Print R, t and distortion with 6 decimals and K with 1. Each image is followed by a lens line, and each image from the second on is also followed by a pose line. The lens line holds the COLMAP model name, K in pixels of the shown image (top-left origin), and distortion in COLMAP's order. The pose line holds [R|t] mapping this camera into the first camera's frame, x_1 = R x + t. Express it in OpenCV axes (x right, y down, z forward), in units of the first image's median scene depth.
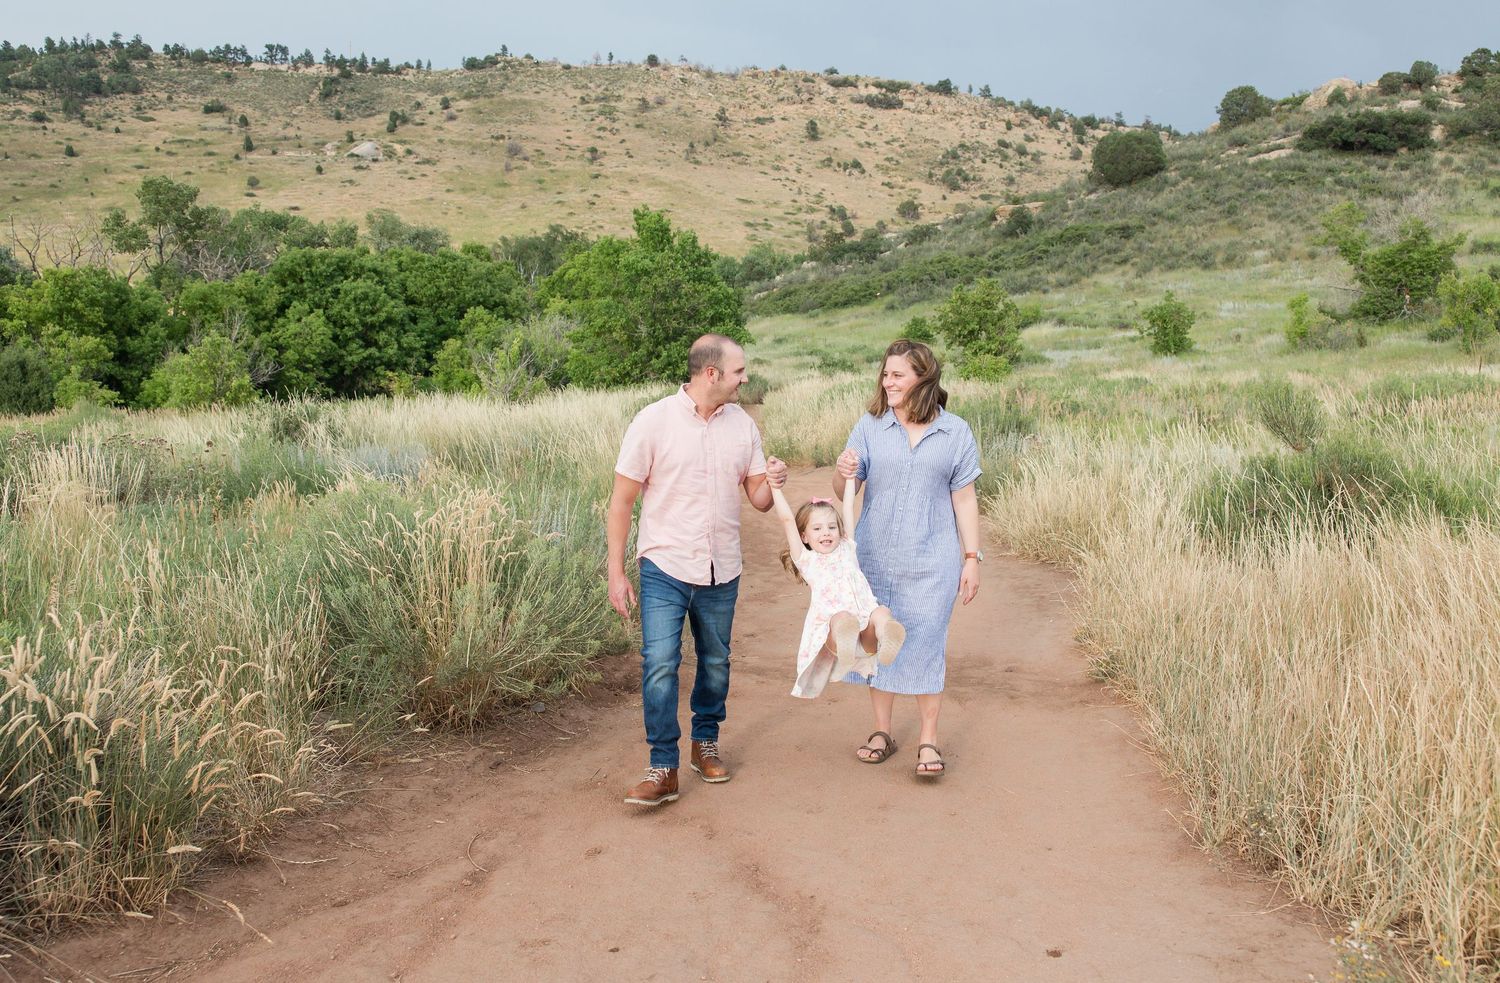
lens RADIAL K [[1385.1, 0, 750.4], [0, 1385.1, 479.3], [0, 0, 1]] dist [0.015125, 0.000000]
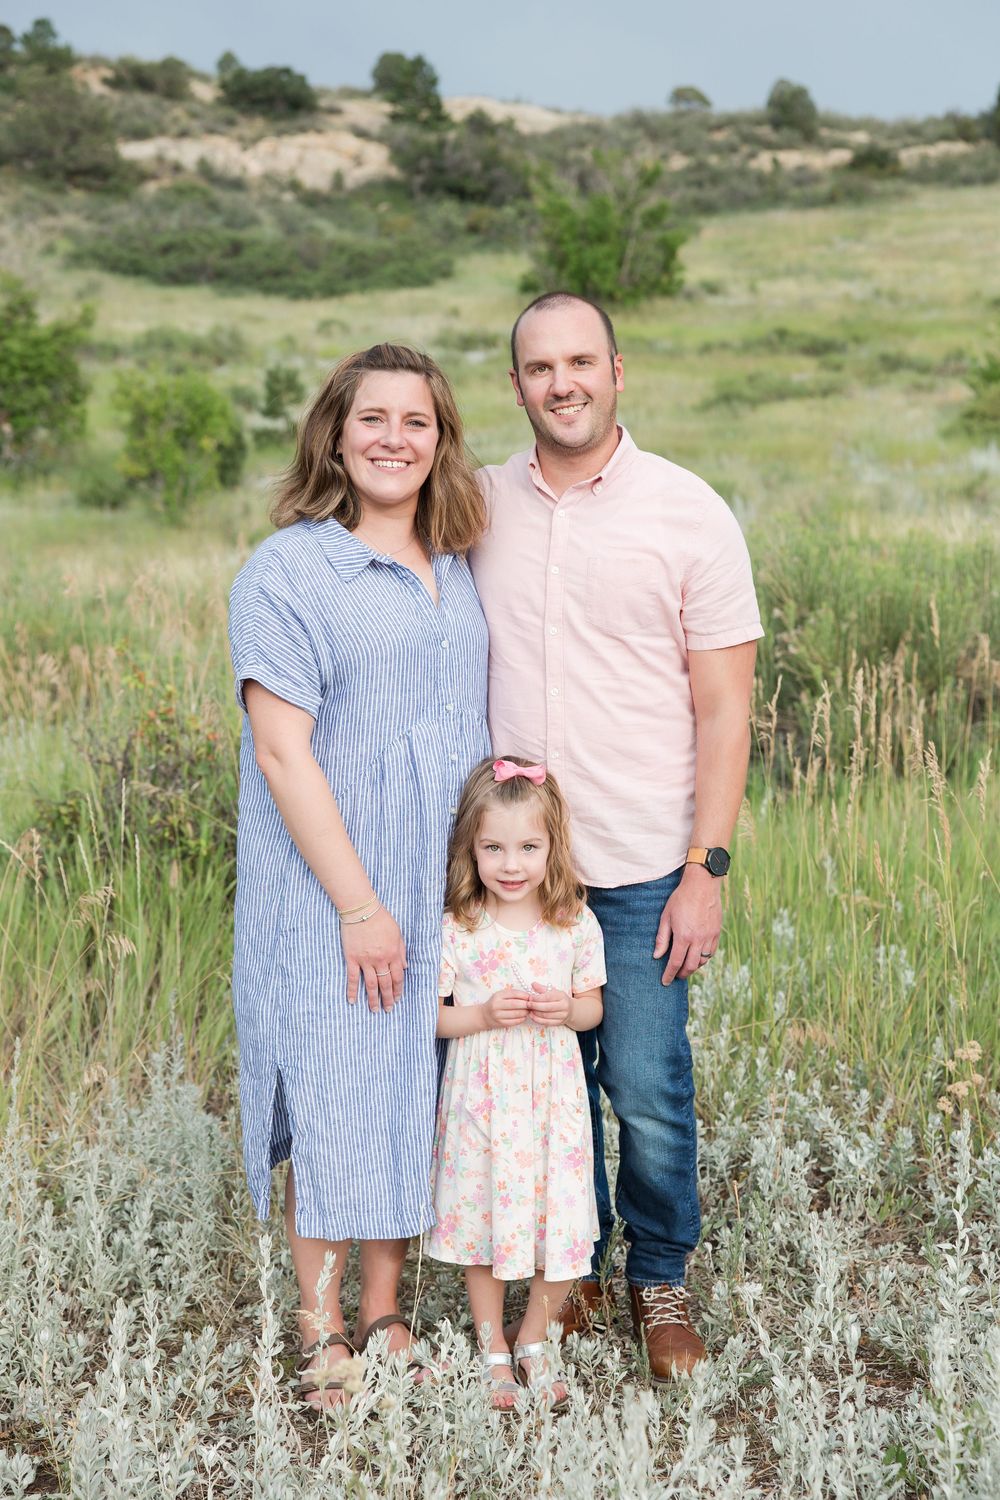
lens RADIAL K [[2259.8, 0, 506.3], [0, 2259.8, 744.8], [0, 0, 1]] dist [0.008475, 0.000000]
pose [[0.748036, -0.088952, 0.657670, 0.037840], [0.096908, 0.994995, 0.024353, -0.012527], [-0.656545, 0.045517, 0.752912, 0.178396]]
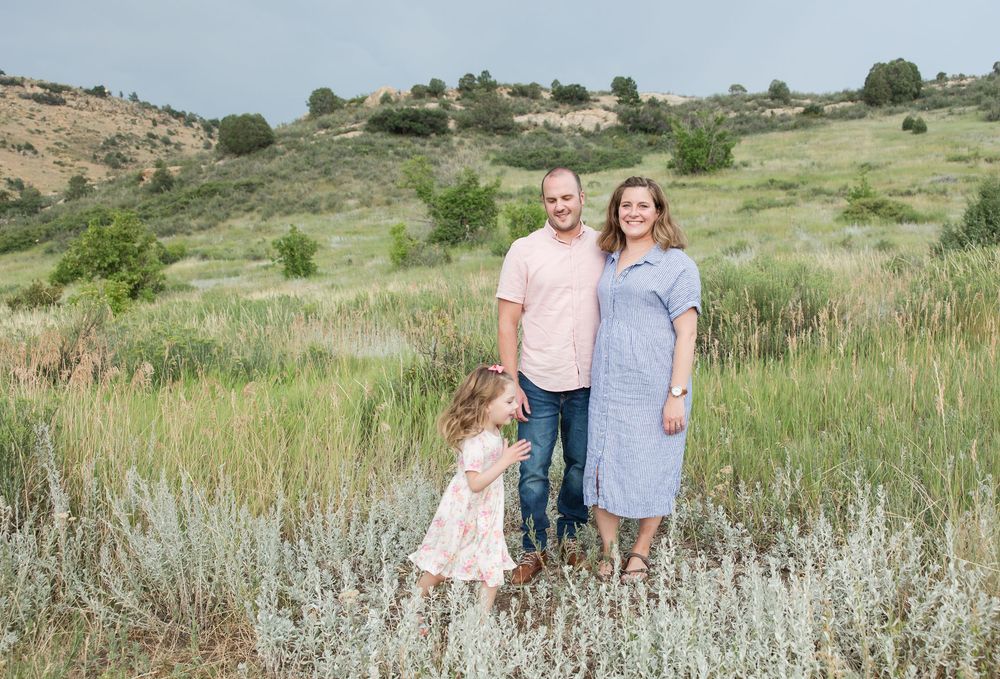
lens RADIAL K [[874.6, 0, 526.9], [0, 874.6, 355.0], [0, 0, 1]] dist [-0.026594, 0.018790]
pose [[0.844092, -0.095867, 0.527558, 0.043903], [0.101418, 0.994672, 0.018480, -0.011866], [-0.526519, 0.037905, 0.849318, 0.175262]]
